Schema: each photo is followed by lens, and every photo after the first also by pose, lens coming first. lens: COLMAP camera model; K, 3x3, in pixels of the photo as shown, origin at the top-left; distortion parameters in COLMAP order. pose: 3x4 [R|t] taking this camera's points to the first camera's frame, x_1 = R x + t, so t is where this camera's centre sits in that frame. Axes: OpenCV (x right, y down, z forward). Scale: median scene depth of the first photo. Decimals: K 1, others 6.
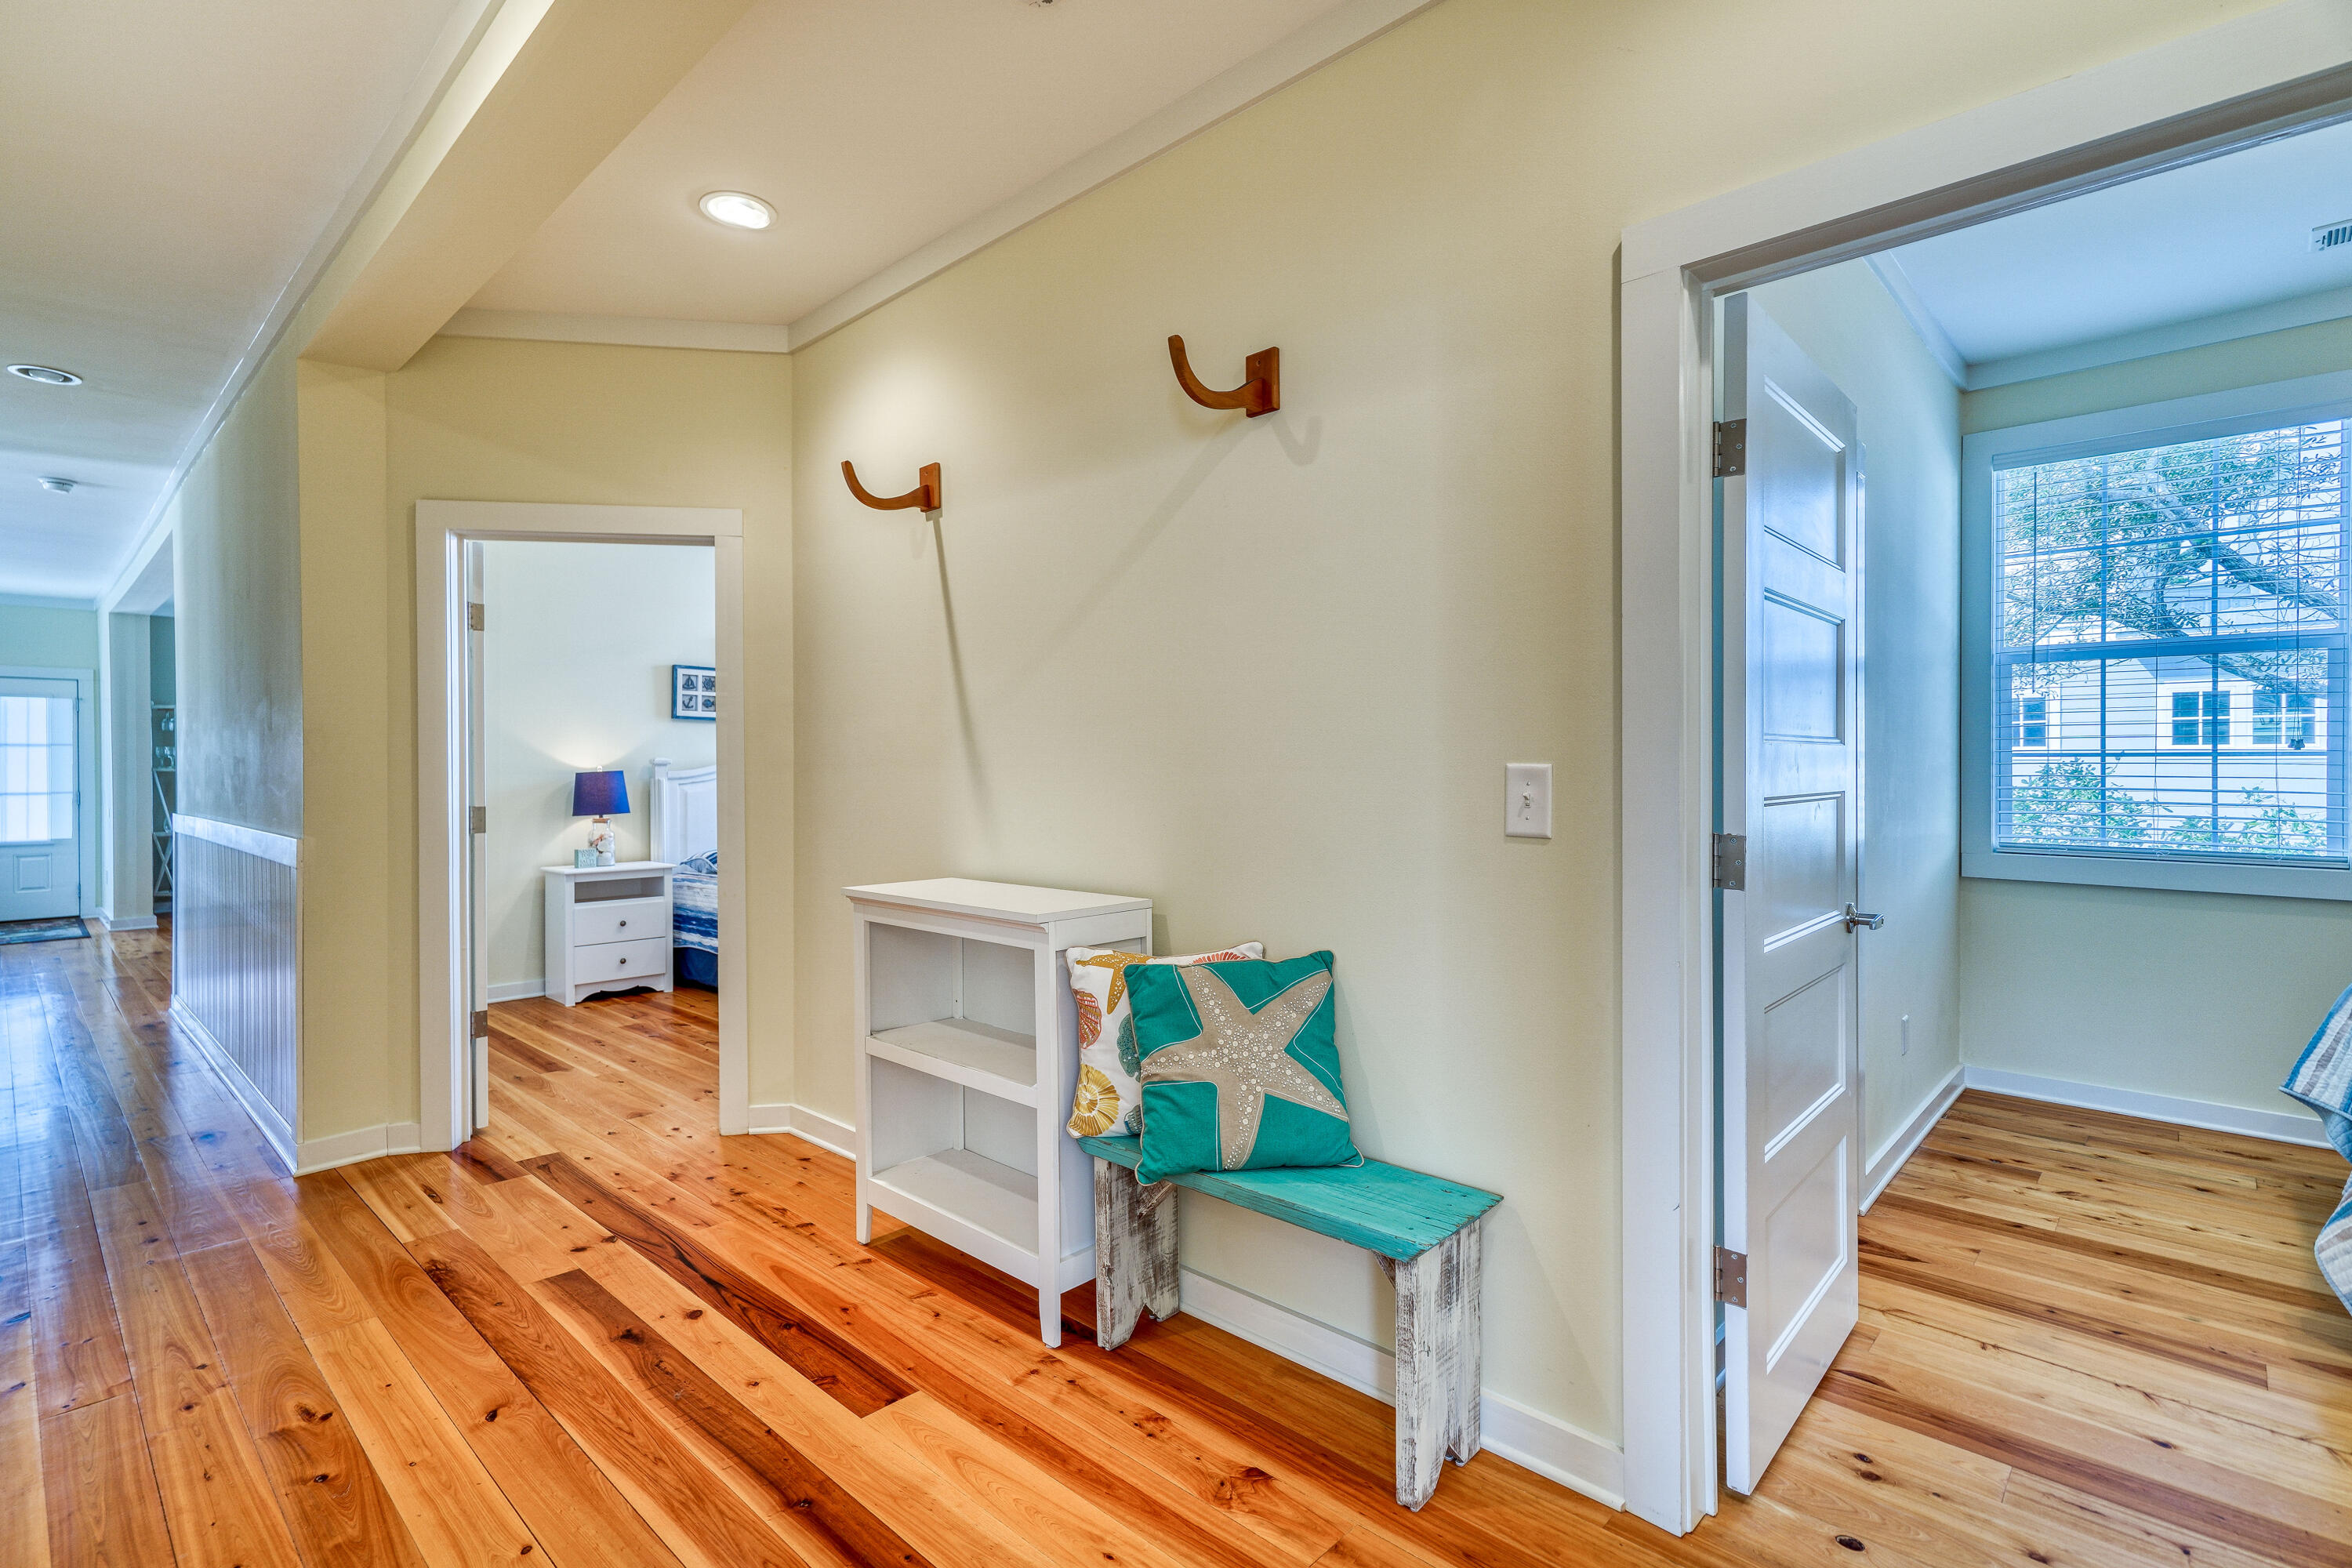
lens RADIAL K [[1104.1, 0, 1156.0], [0, 1104.1, 771.5], [0, 0, 1]] dist [0.013333, 0.000428]
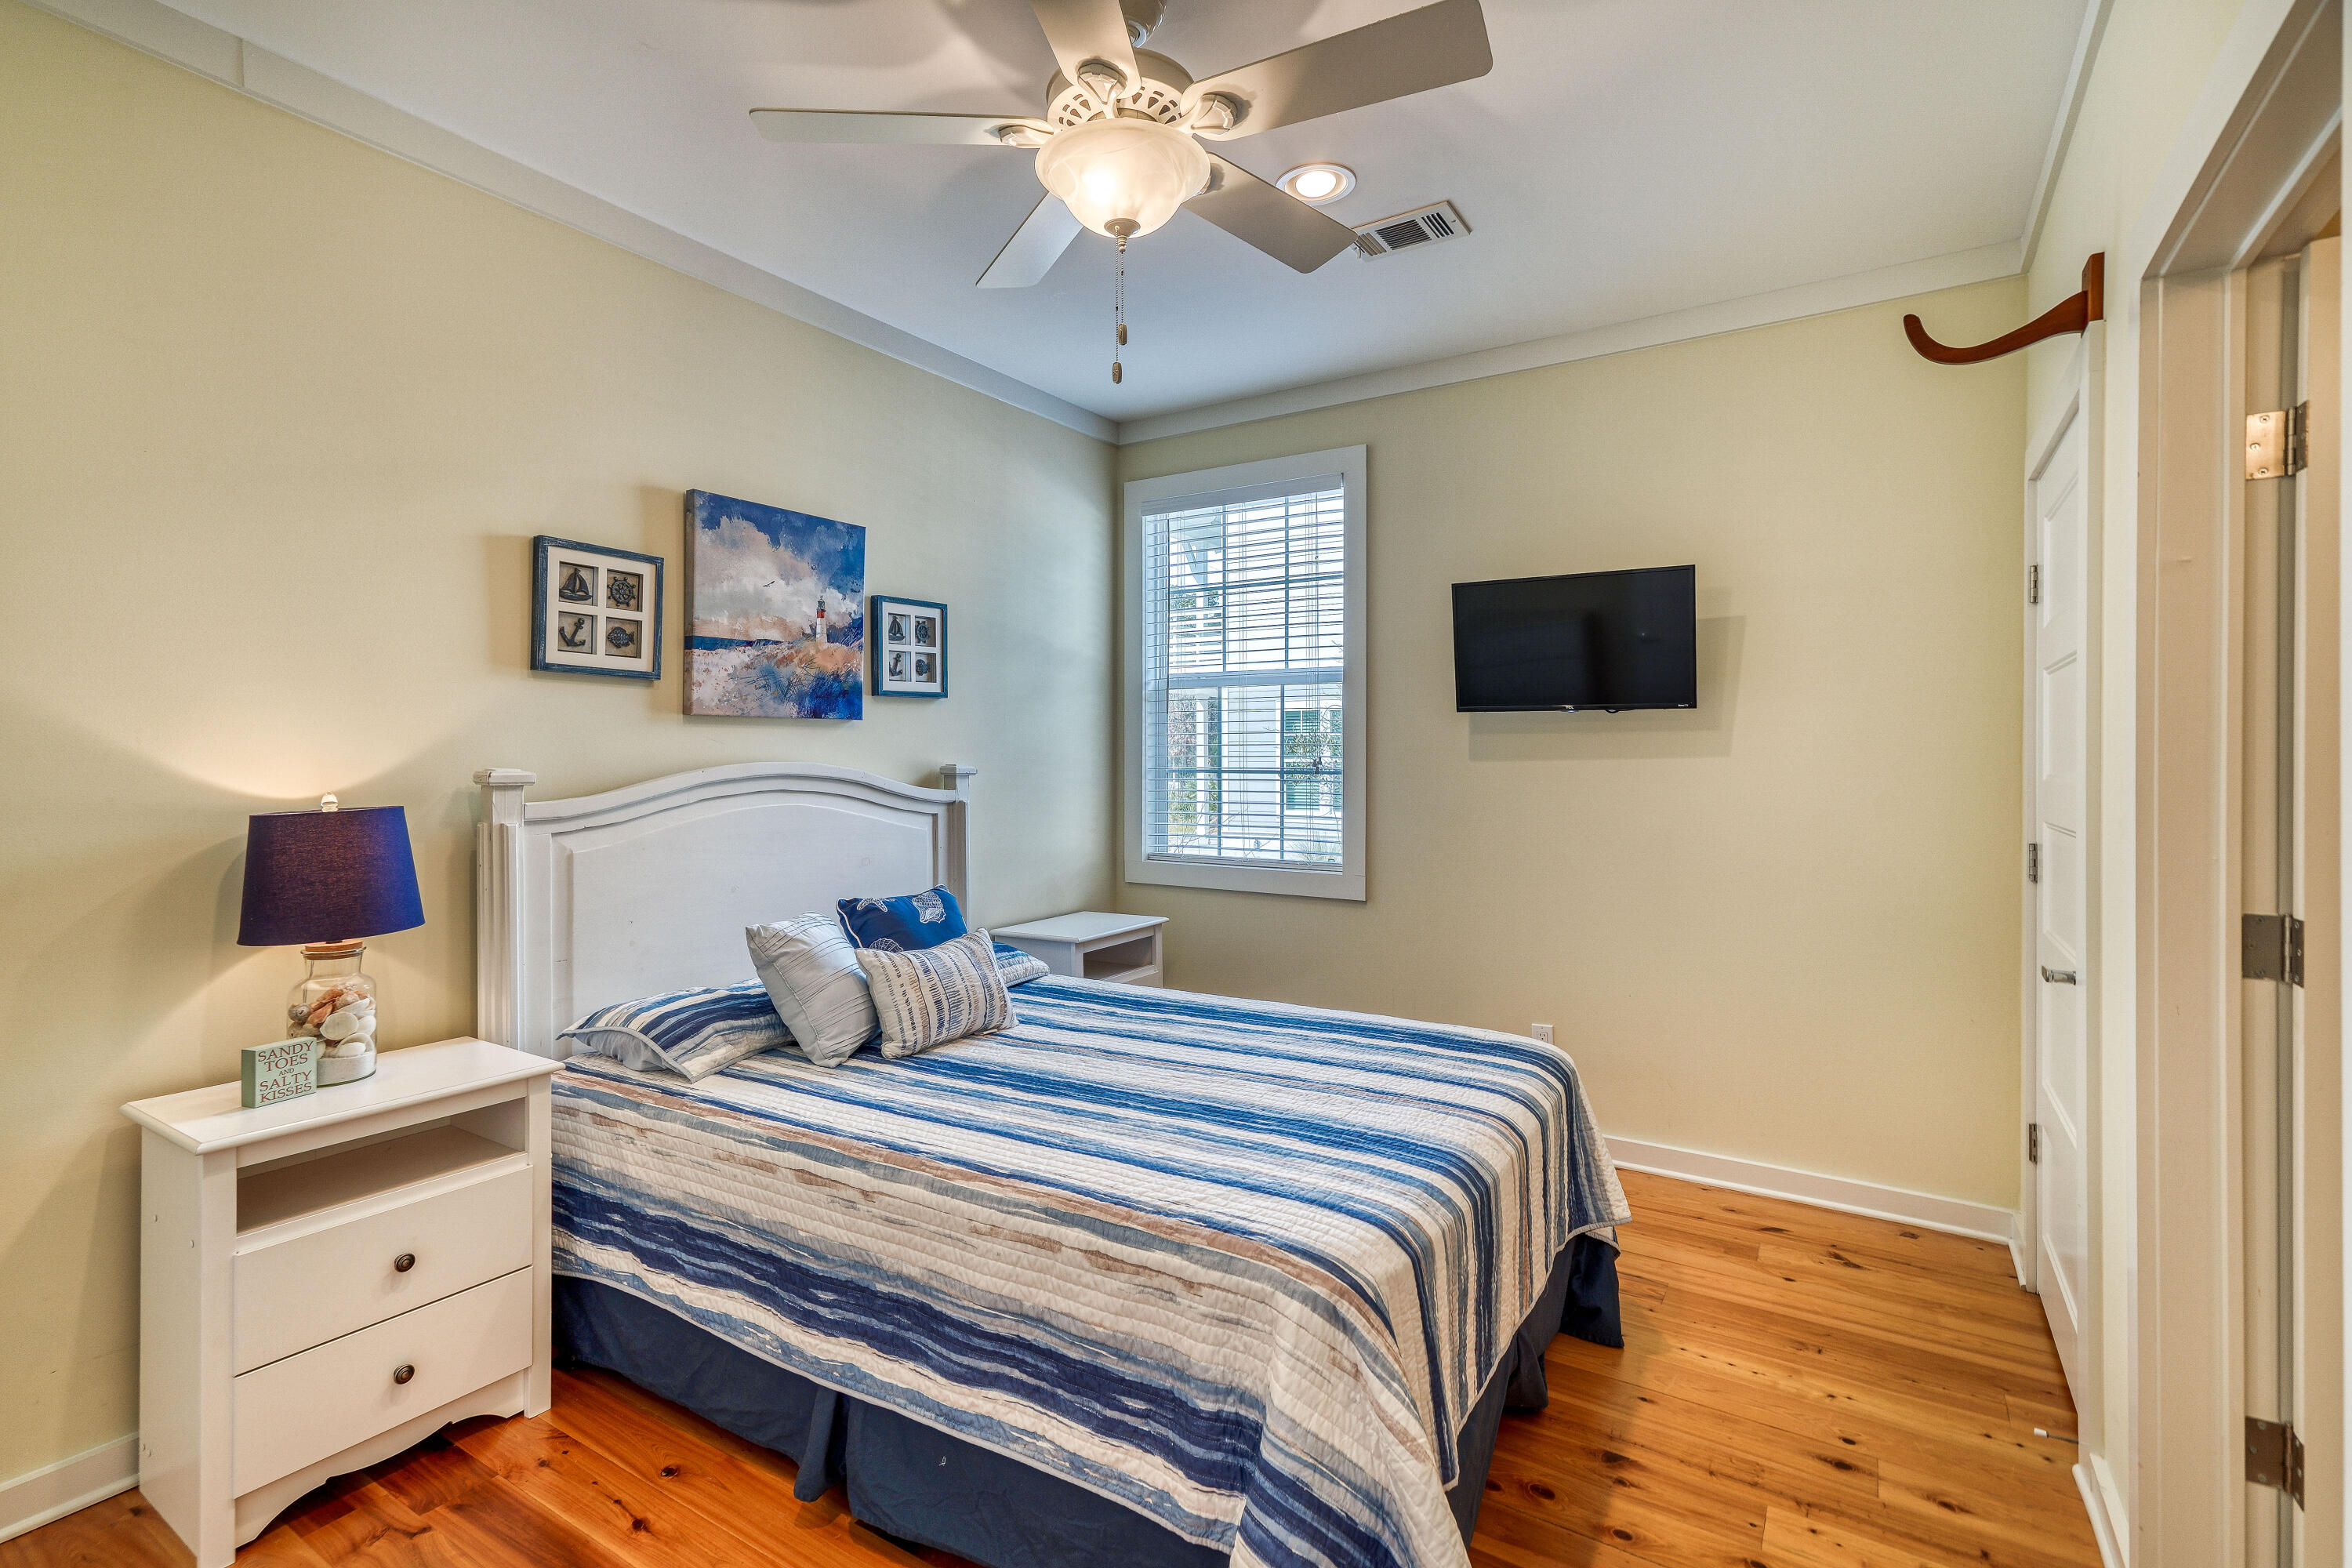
lens RADIAL K [[1091.7, 0, 1175.3], [0, 1091.7, 771.2], [0, 0, 1]] dist [0.009975, -0.000056]
pose [[0.981513, 0.003021, 0.191374, -0.303546], [-0.004061, 0.999979, 0.005045, -0.015092], [-0.191355, -0.005729, 0.981504, 0.604146]]
